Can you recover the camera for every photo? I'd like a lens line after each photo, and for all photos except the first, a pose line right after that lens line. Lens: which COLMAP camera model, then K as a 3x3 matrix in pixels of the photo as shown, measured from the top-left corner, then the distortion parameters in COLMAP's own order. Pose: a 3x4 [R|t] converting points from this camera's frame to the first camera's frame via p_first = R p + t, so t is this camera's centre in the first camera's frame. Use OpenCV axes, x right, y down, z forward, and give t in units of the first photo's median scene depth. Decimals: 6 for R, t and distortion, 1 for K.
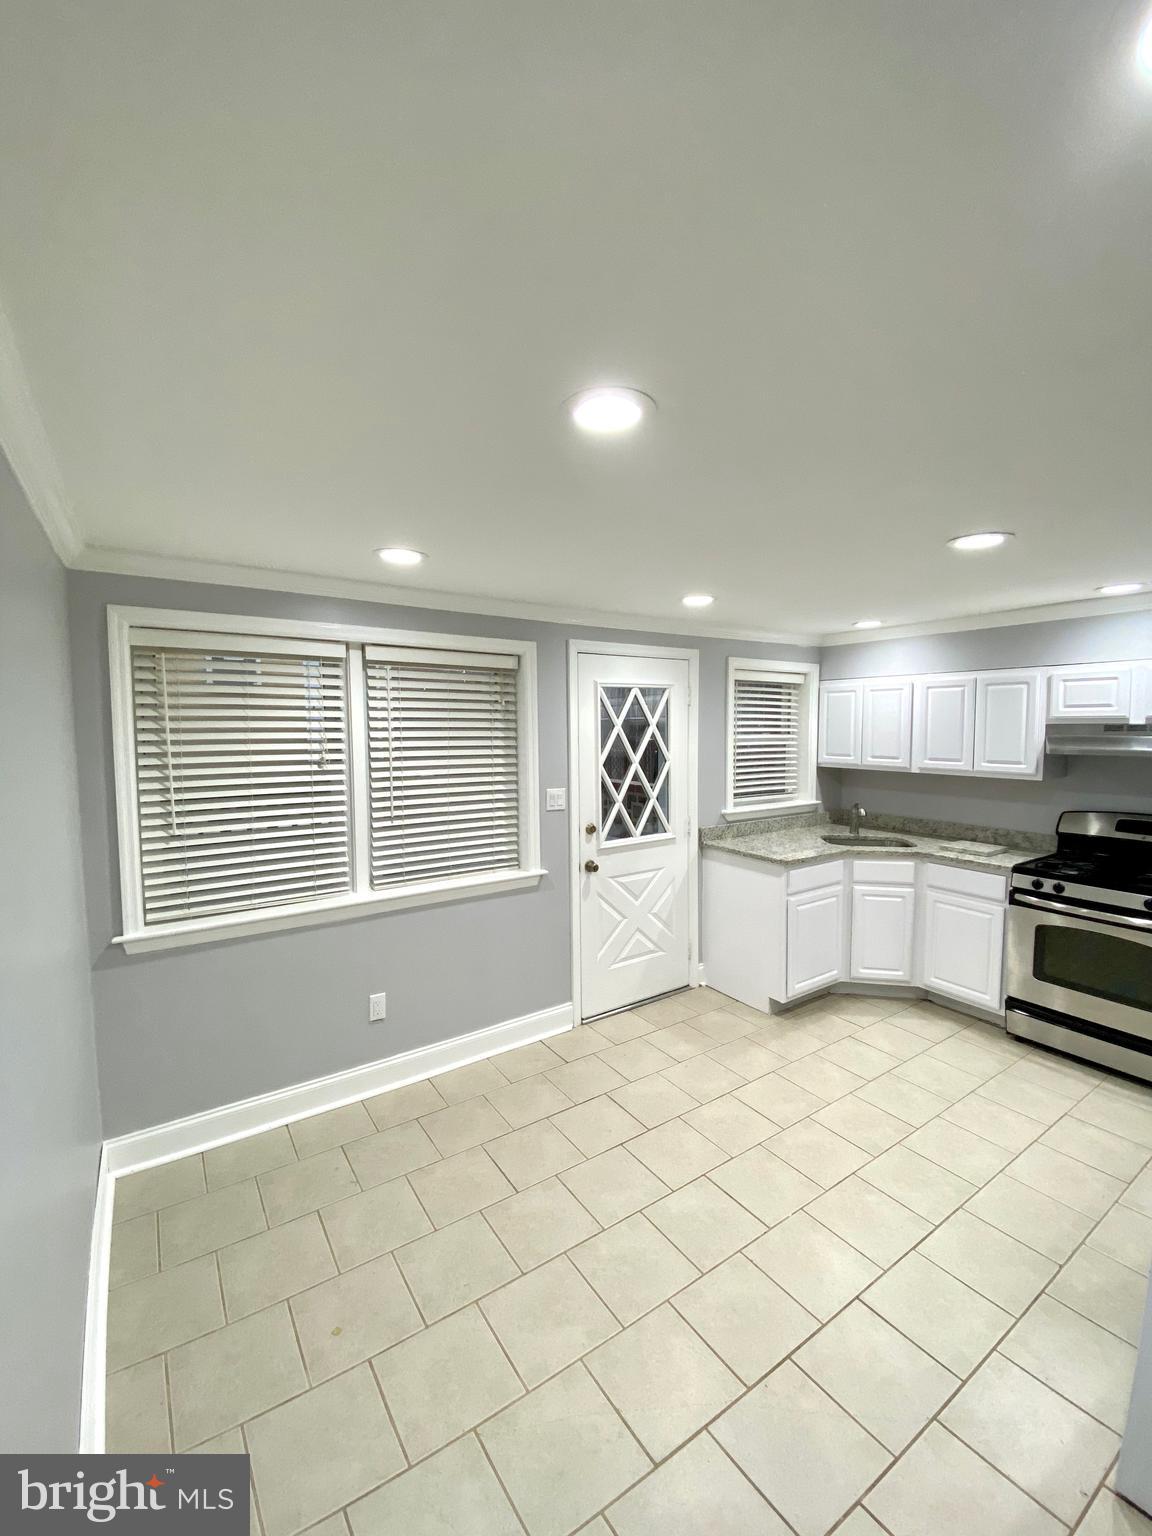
lens RADIAL K [[618.5, 0, 554.0], [0, 618.5, 754.8], [0, 0, 1]] dist [-0.006873, -0.009704]
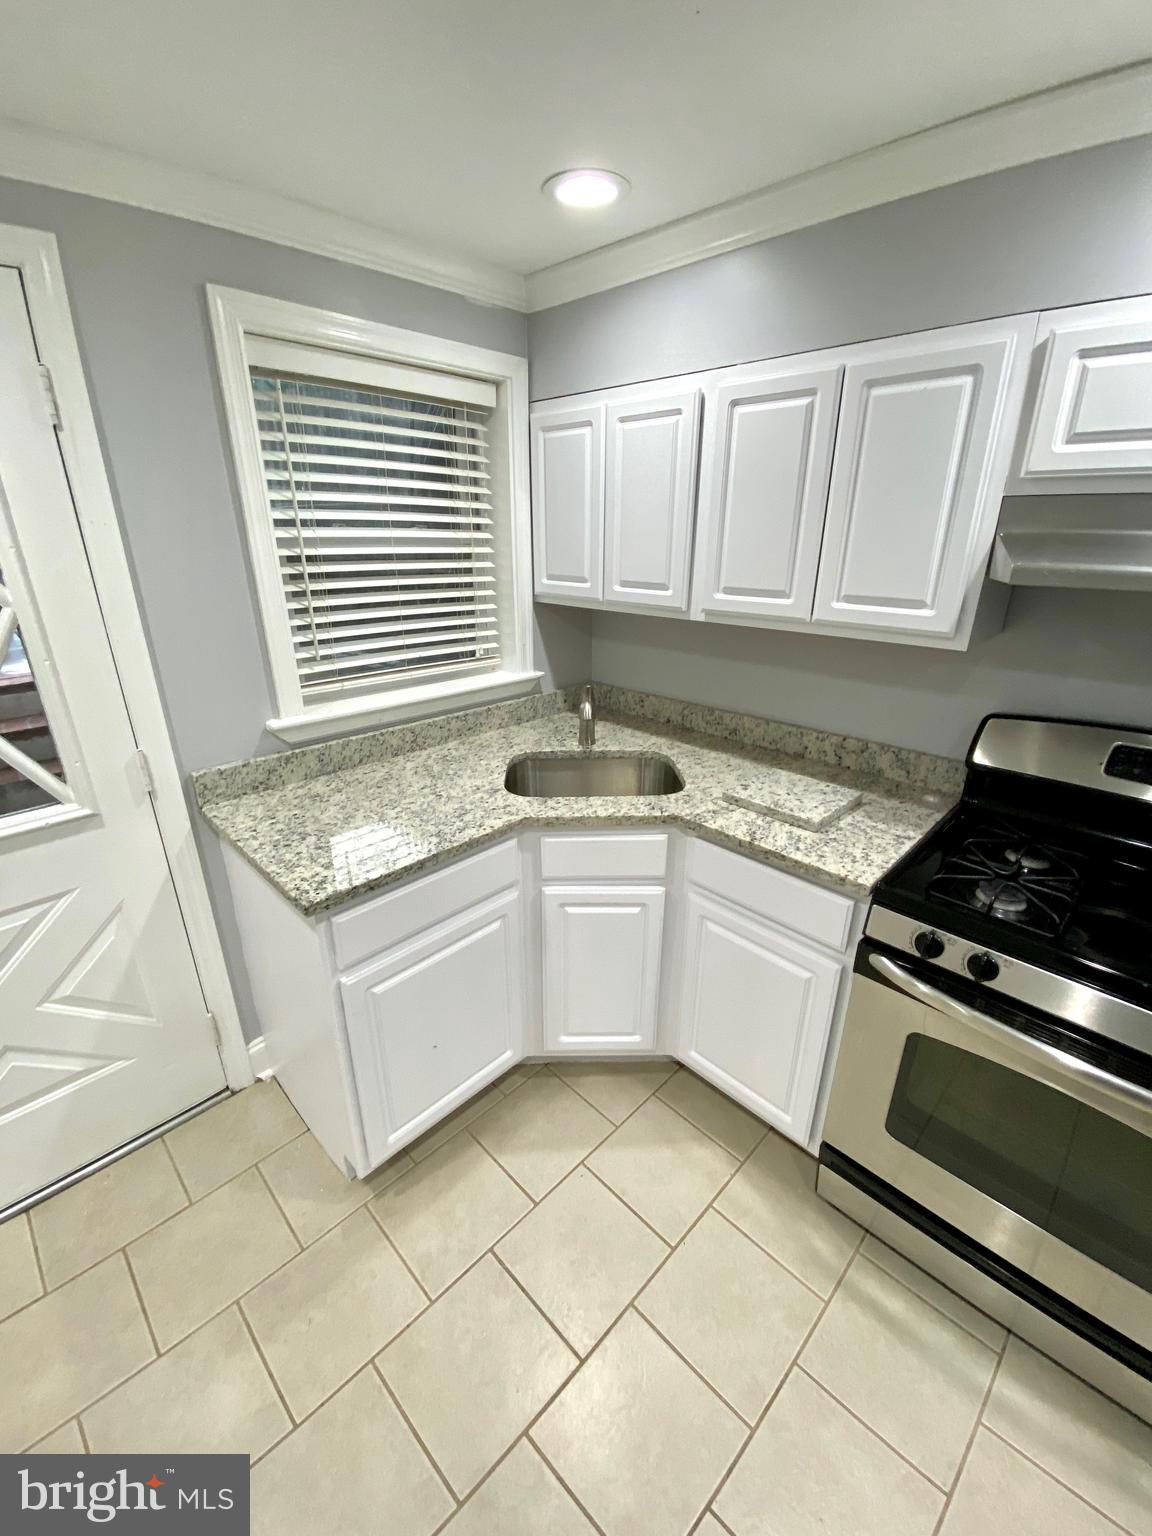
lens RADIAL K [[618.5, 0, 578.7], [0, 618.5, 765.2], [0, 0, 1]] dist [-0.006873, -0.009704]
pose [[0.972280, -0.074443, 0.221654, 0.427869], [0.003494, 0.952484, 0.304567, -0.008162], [-0.233795, -0.295350, 0.926341, 0.622085]]
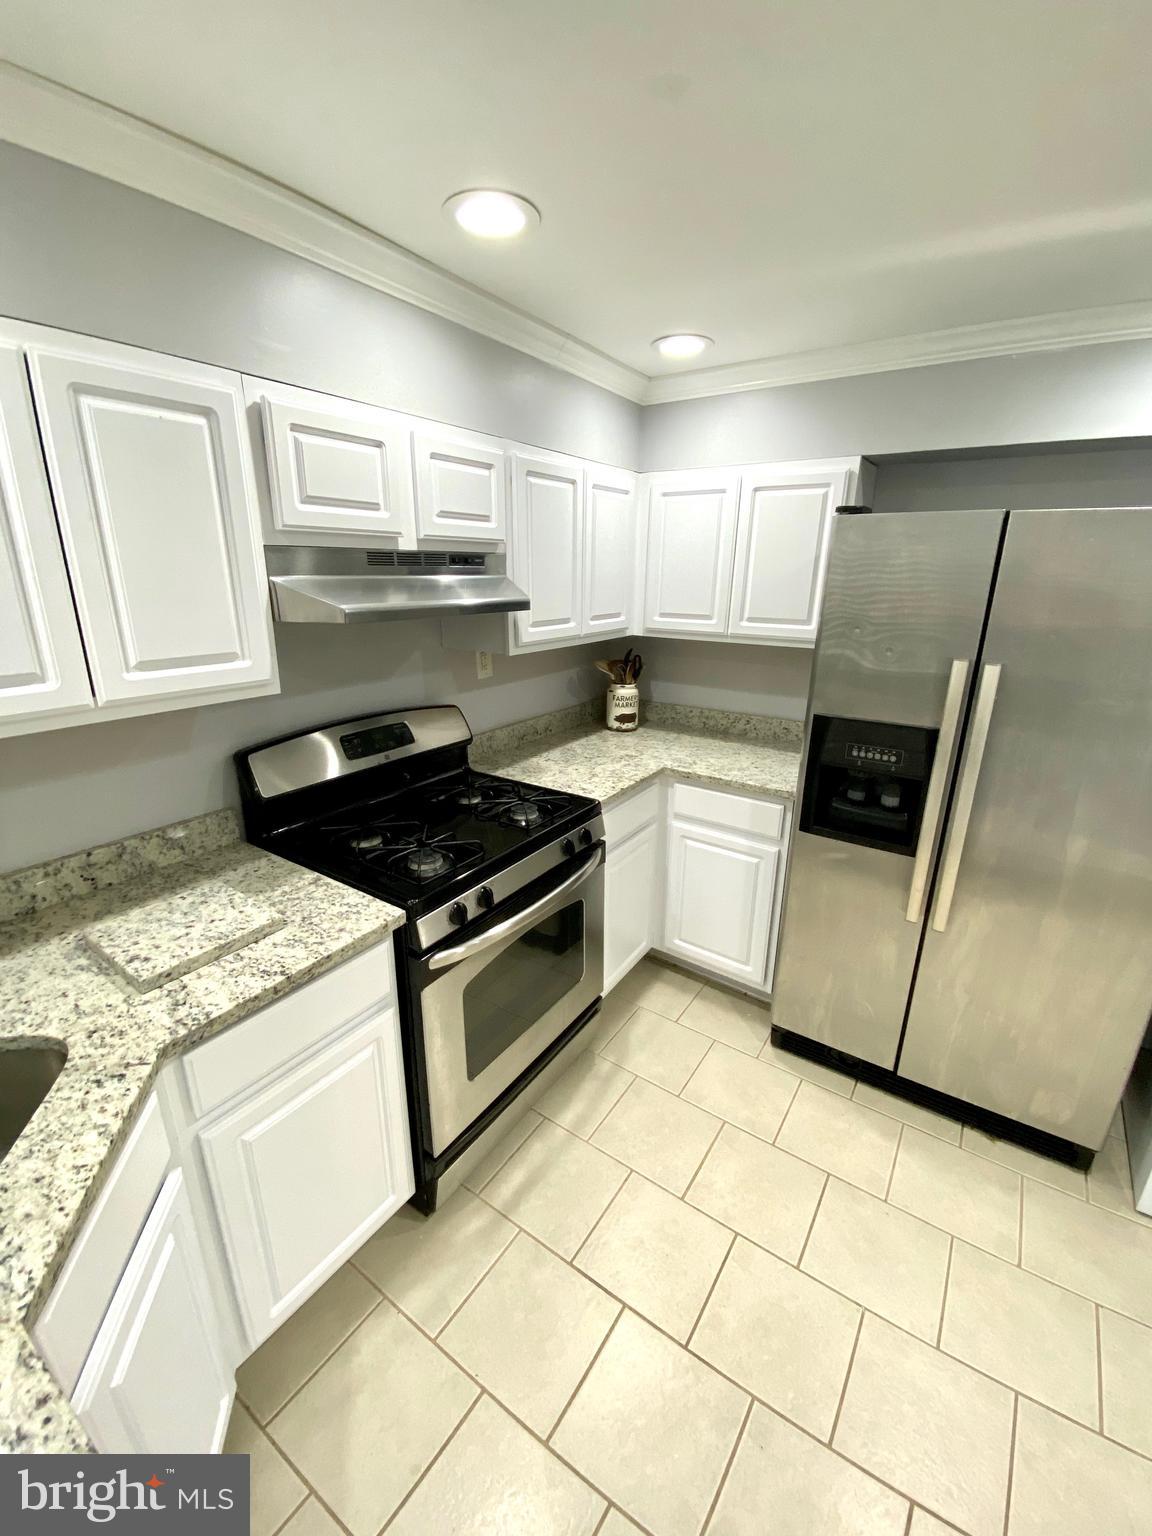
lens RADIAL K [[618.5, 0, 572.7], [0, 618.5, 761.5], [0, 0, 1]] dist [-0.006873, -0.009704]
pose [[-0.405176, -0.266460, 0.874547, 0.325621], [0.039358, 0.950614, 0.307871, -0.029174], [-0.913391, 0.159163, -0.374678, 0.913354]]
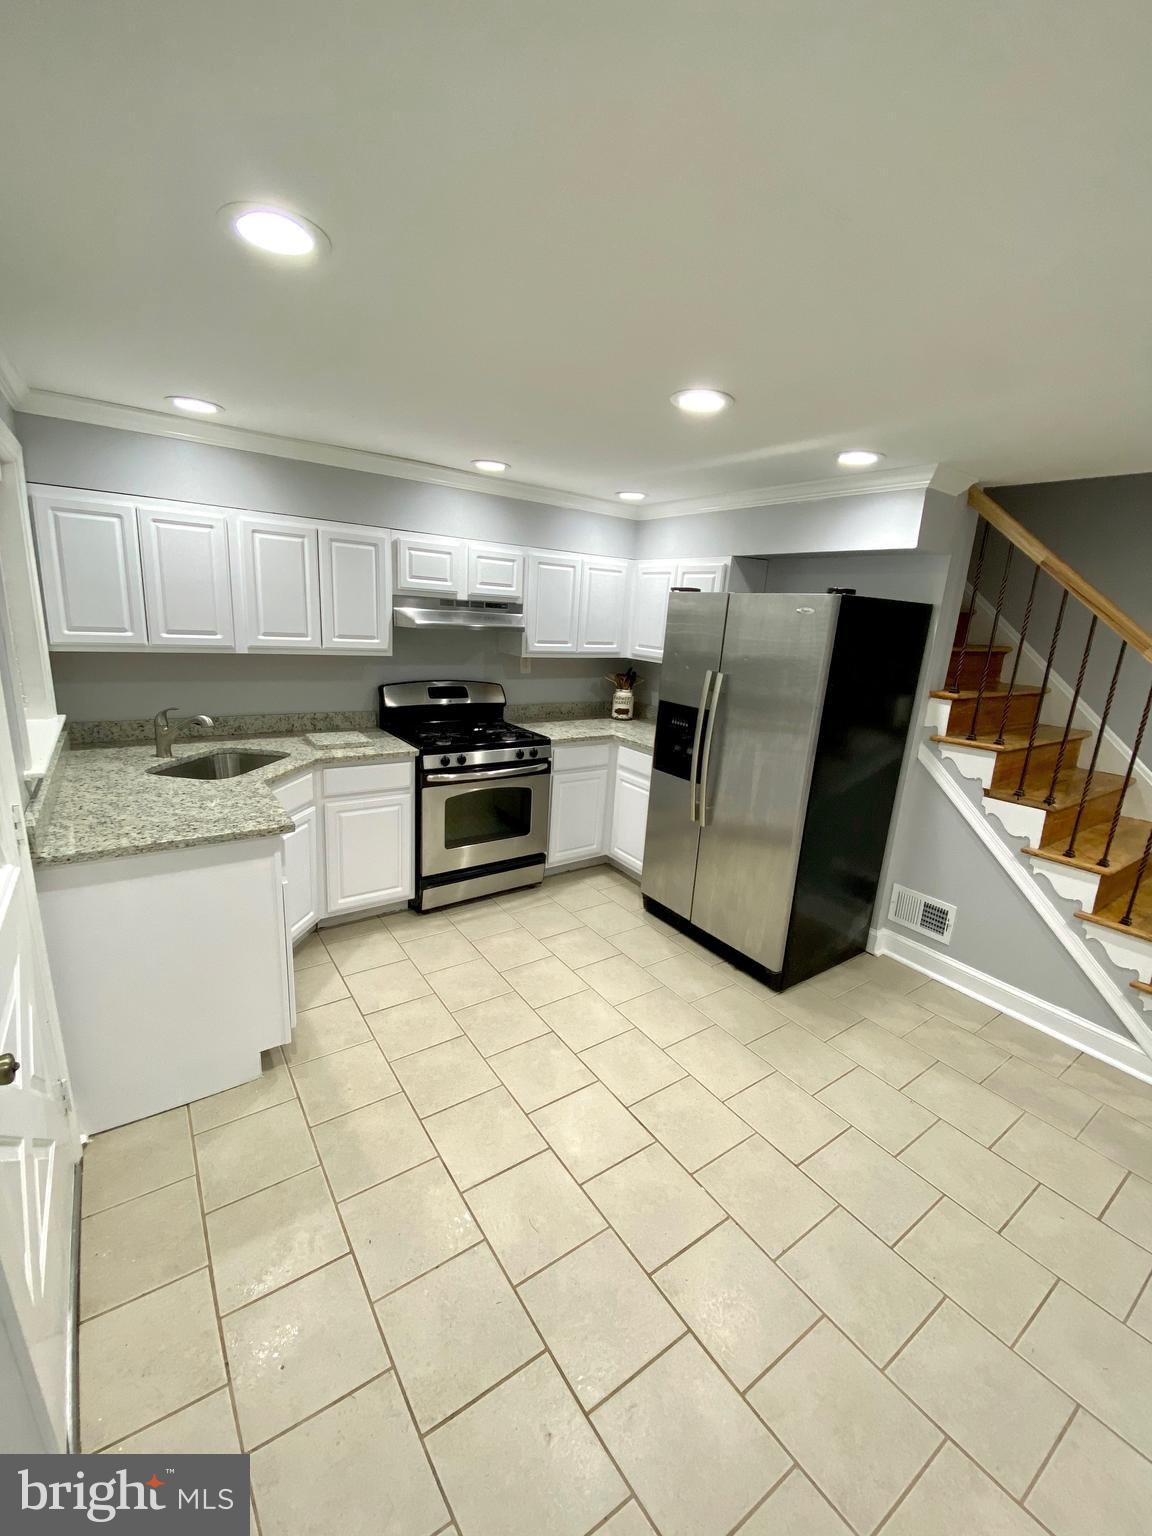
lens RADIAL K [[618.5, 0, 584.2], [0, 618.5, 769.2], [0, 0, 1]] dist [-0.006873, -0.009704]
pose [[-0.071009, -0.245624, 0.966761, -0.182062], [-0.014388, 0.969359, 0.245227, -0.024308], [-0.997372, 0.003504, -0.072367, 0.716961]]
